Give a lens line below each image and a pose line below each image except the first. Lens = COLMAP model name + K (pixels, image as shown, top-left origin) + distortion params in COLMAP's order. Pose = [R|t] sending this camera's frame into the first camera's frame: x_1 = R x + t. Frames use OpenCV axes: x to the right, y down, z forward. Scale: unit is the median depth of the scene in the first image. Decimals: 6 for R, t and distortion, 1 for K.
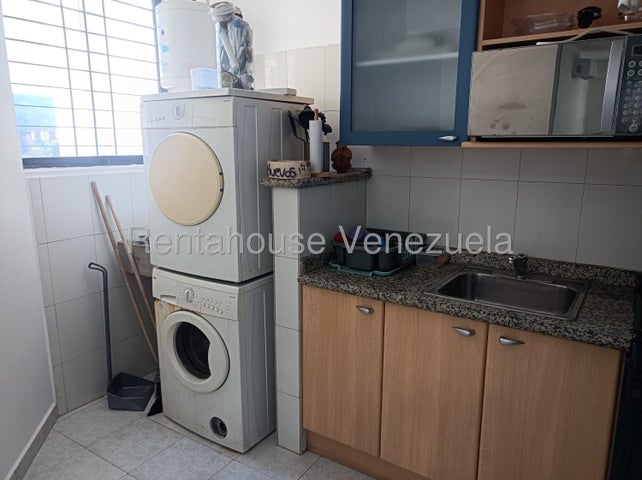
lens RADIAL K [[483.7, 0, 325.0], [0, 483.7, 239.1], [0, 0, 1]] dist [0.076815, -0.003974]
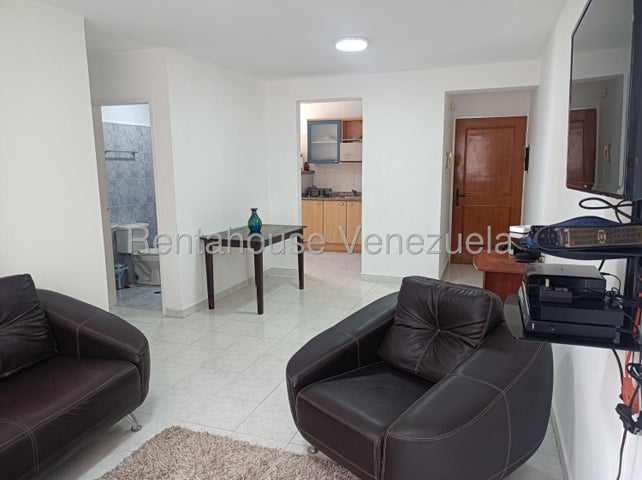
lens RADIAL K [[483.7, 0, 325.0], [0, 483.7, 239.1], [0, 0, 1]] dist [0.076815, -0.003974]
pose [[0.971106, -0.042372, 0.234856, -0.784009], [0.053291, 0.997764, -0.040340, 0.575626], [-0.232621, 0.051690, 0.971193, -2.773132]]
